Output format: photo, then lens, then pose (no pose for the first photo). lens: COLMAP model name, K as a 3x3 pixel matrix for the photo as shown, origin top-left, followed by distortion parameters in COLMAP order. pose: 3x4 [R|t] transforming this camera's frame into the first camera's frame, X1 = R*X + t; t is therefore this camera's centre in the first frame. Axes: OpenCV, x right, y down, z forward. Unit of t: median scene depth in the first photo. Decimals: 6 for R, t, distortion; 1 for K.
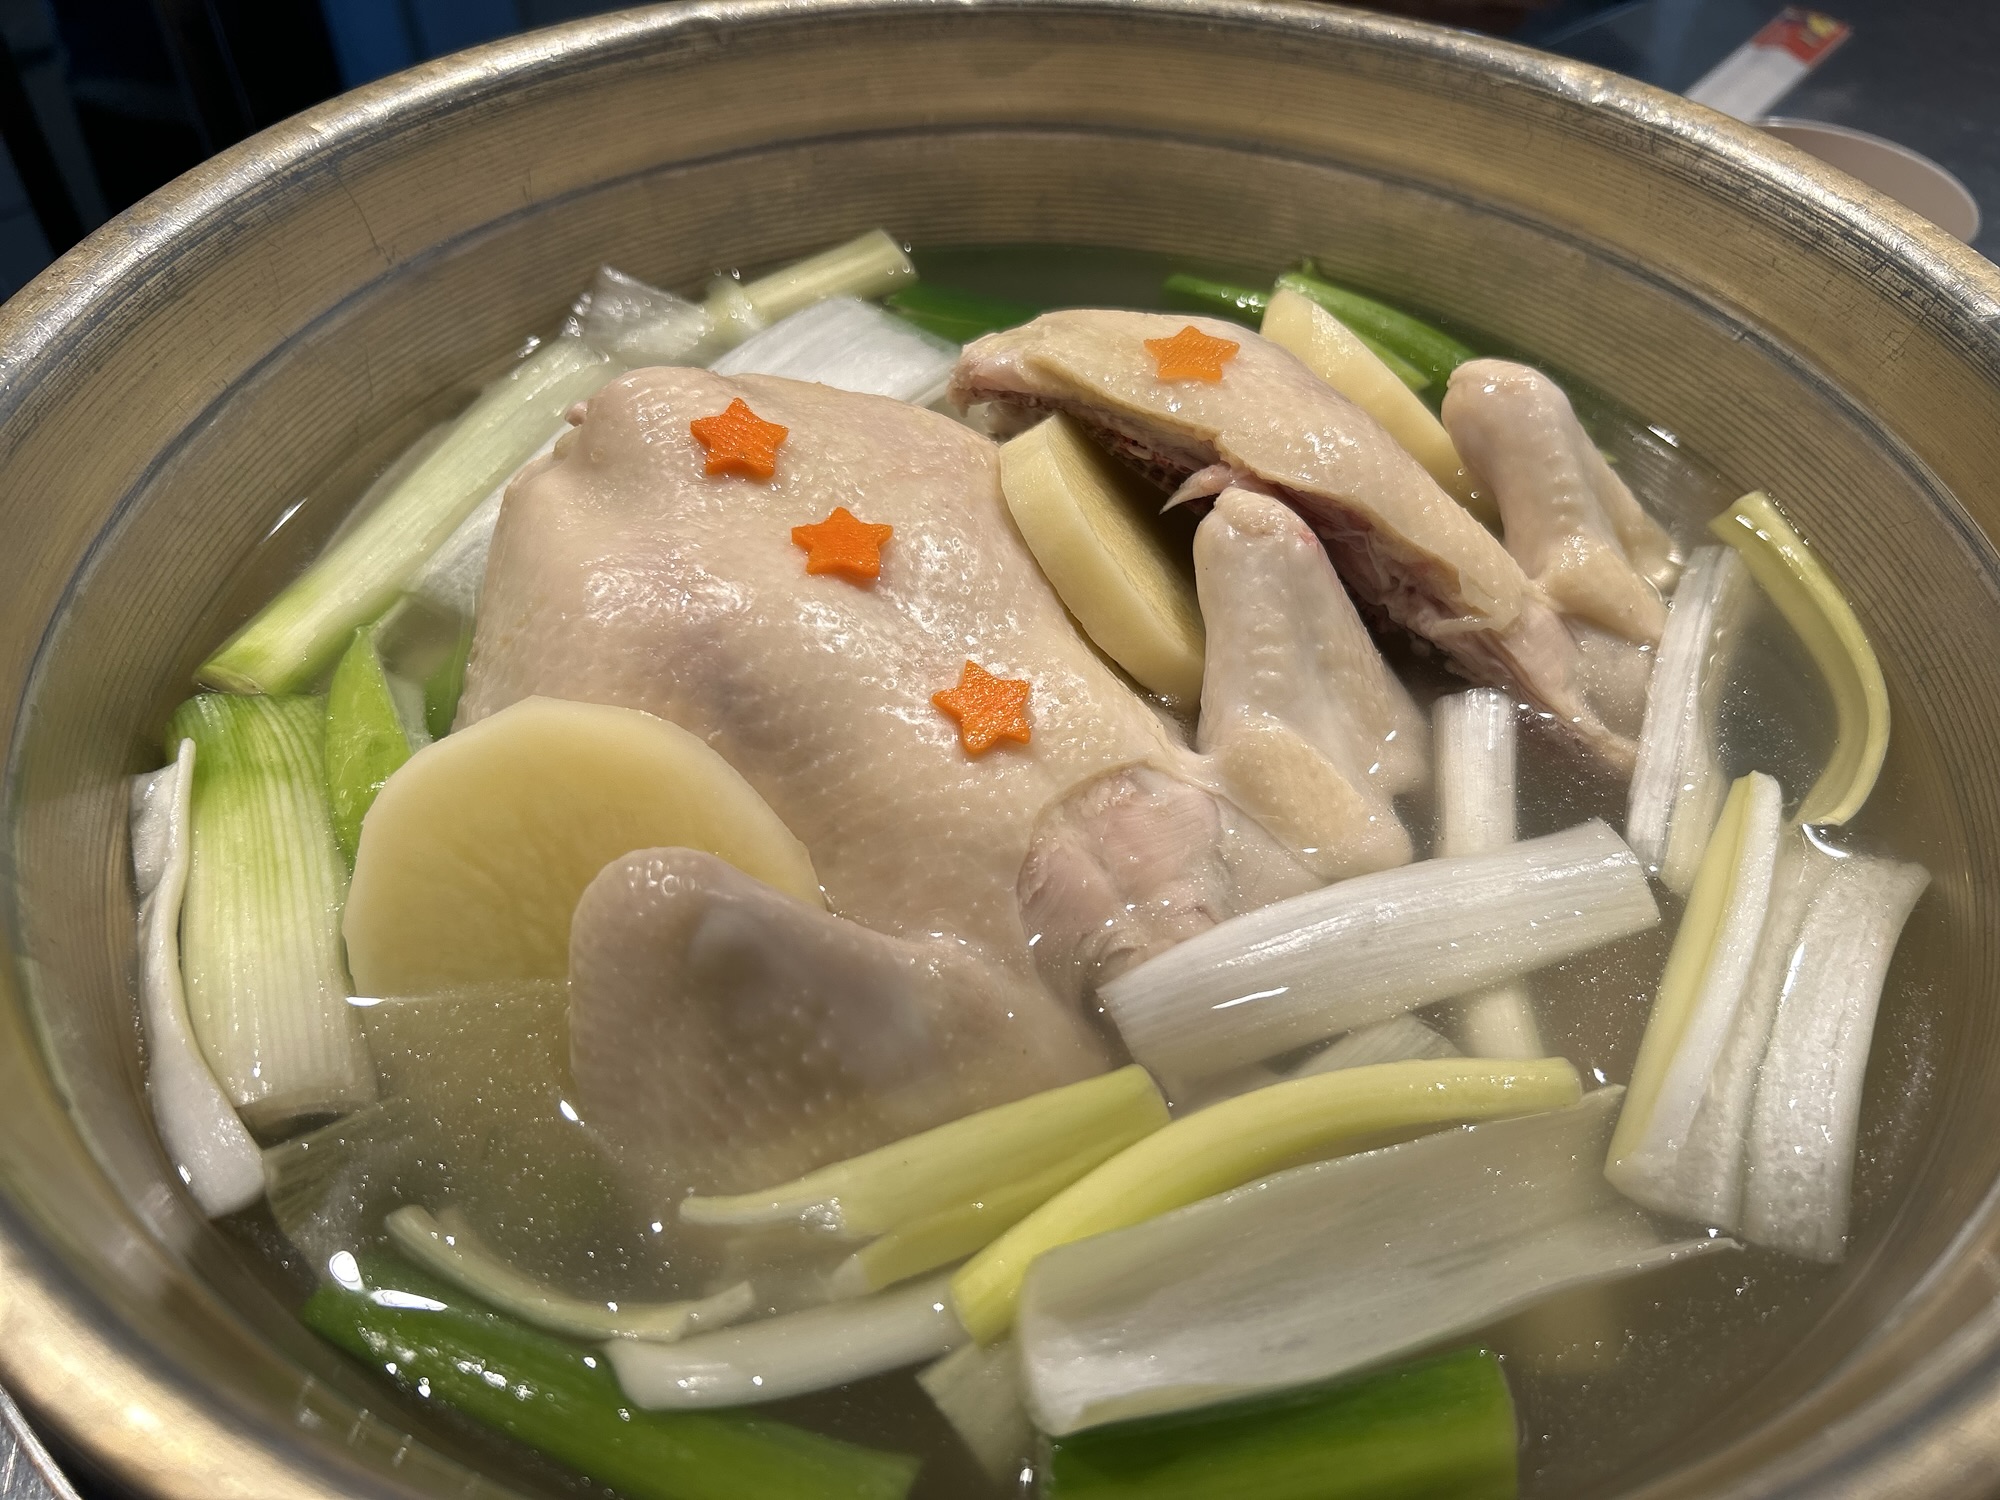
lens RADIAL K [[1513.3, 0, 1000.0], [0, 1513.3, 750.0], [0, 0, 1]] dist [-0.038783, 0.001683]
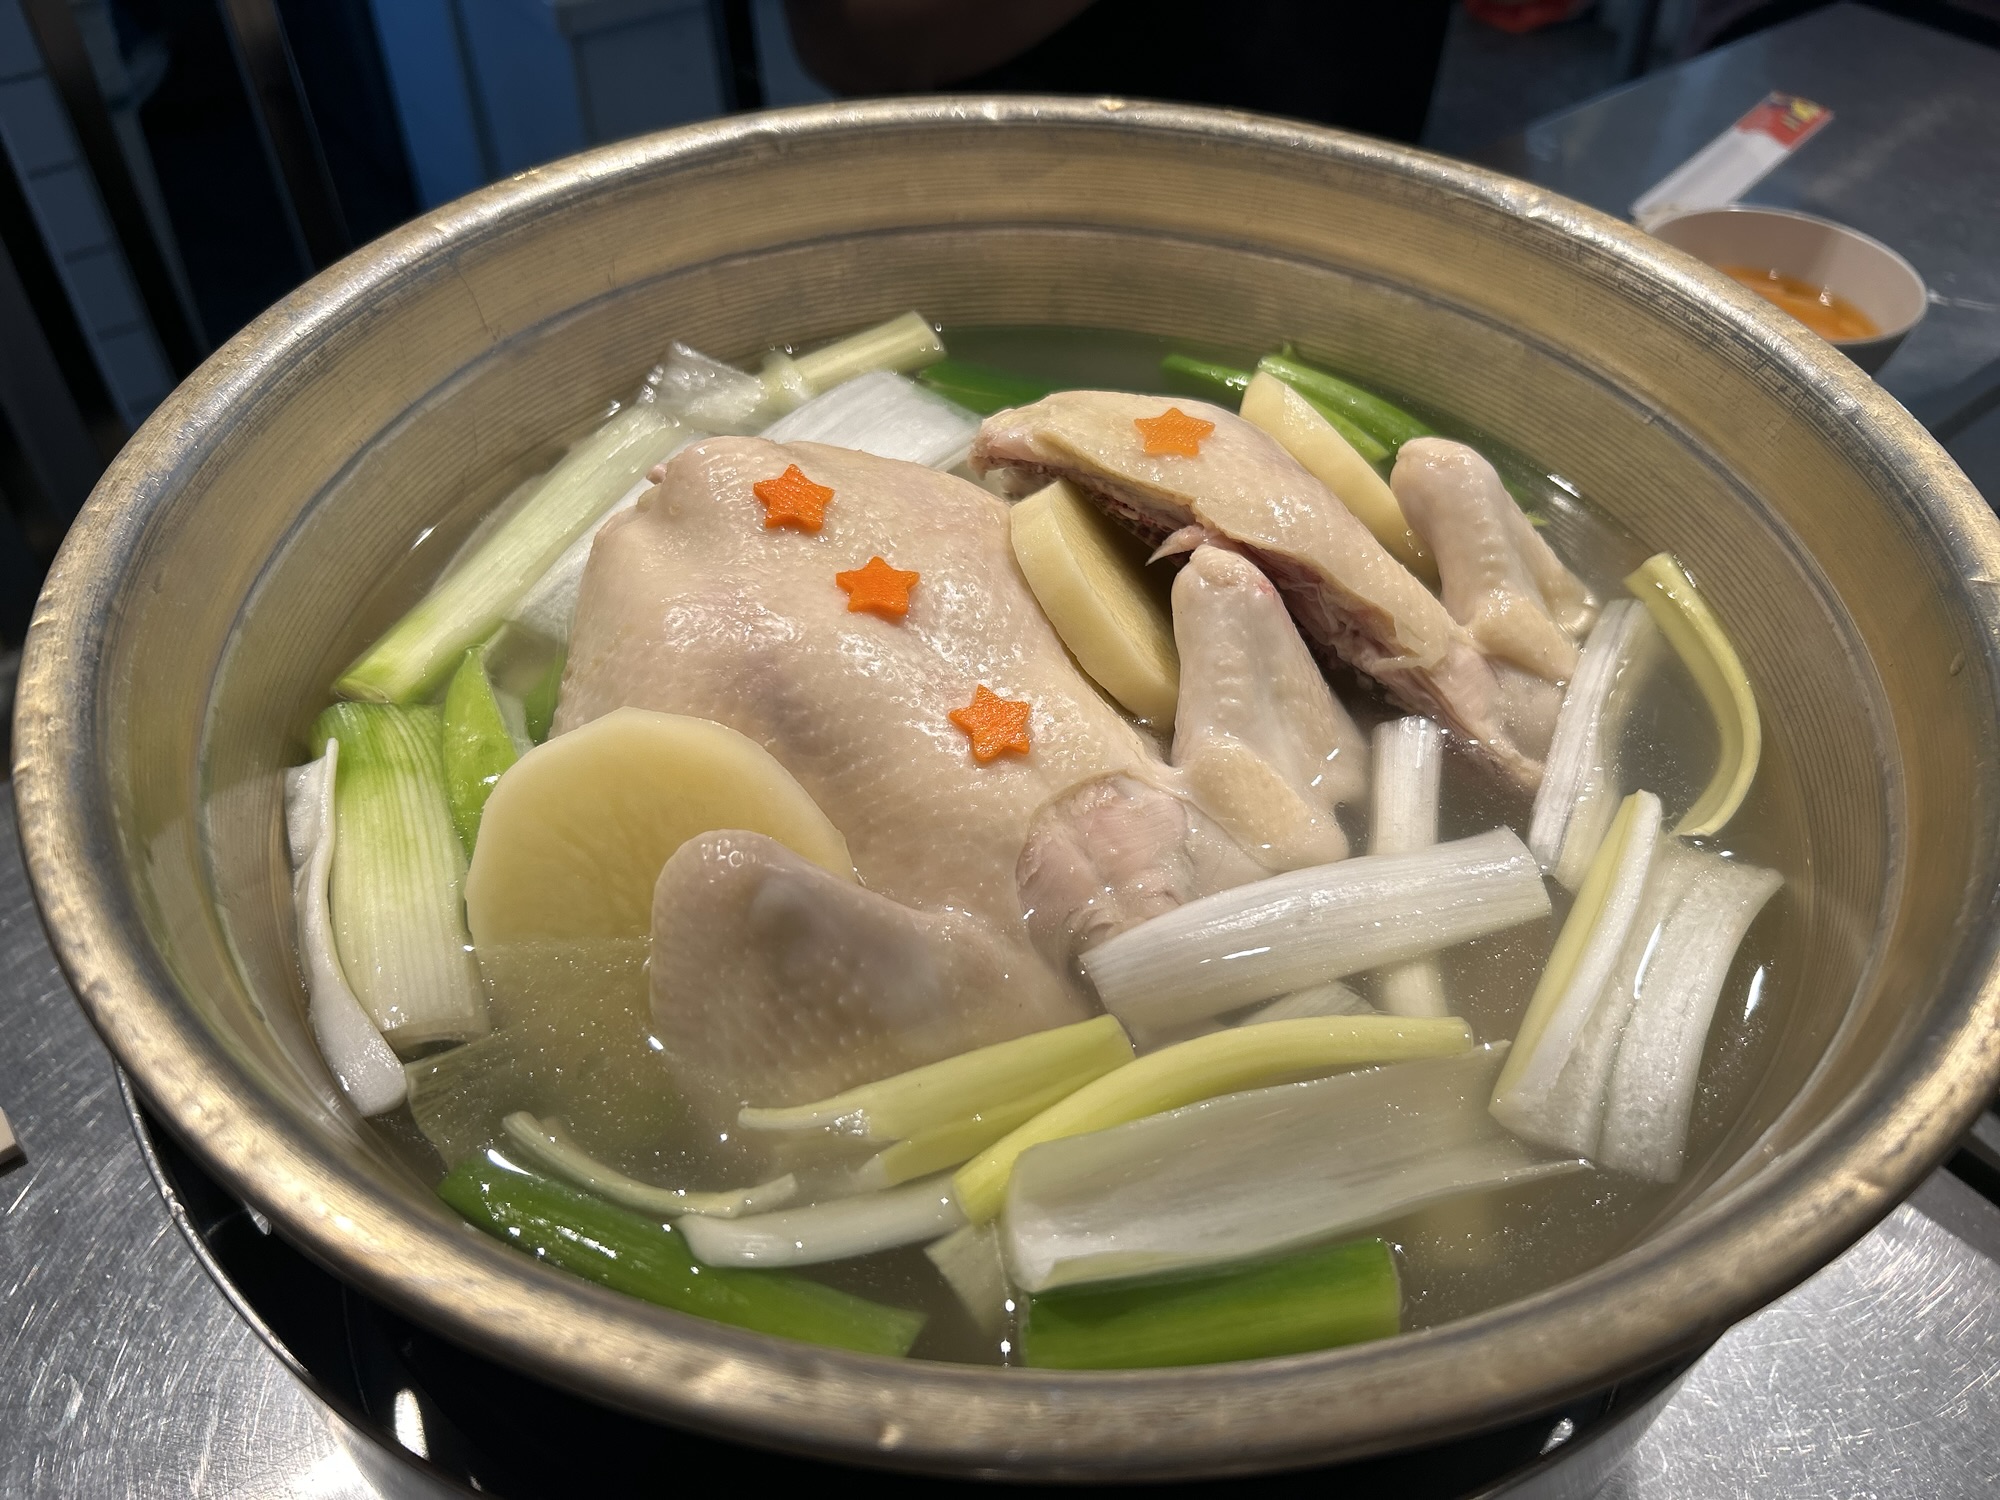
lens RADIAL K [[1513.3, 0, 1000.0], [0, 1513.3, 750.0], [0, 0, 1]] dist [-0.038783, 0.001683]
pose [[0.999702, 0.018044, -0.016442, 0.014782], [-0.018455, 0.999512, -0.025183, 0.021294], [0.015979, 0.025479, 0.999548, -0.192610]]
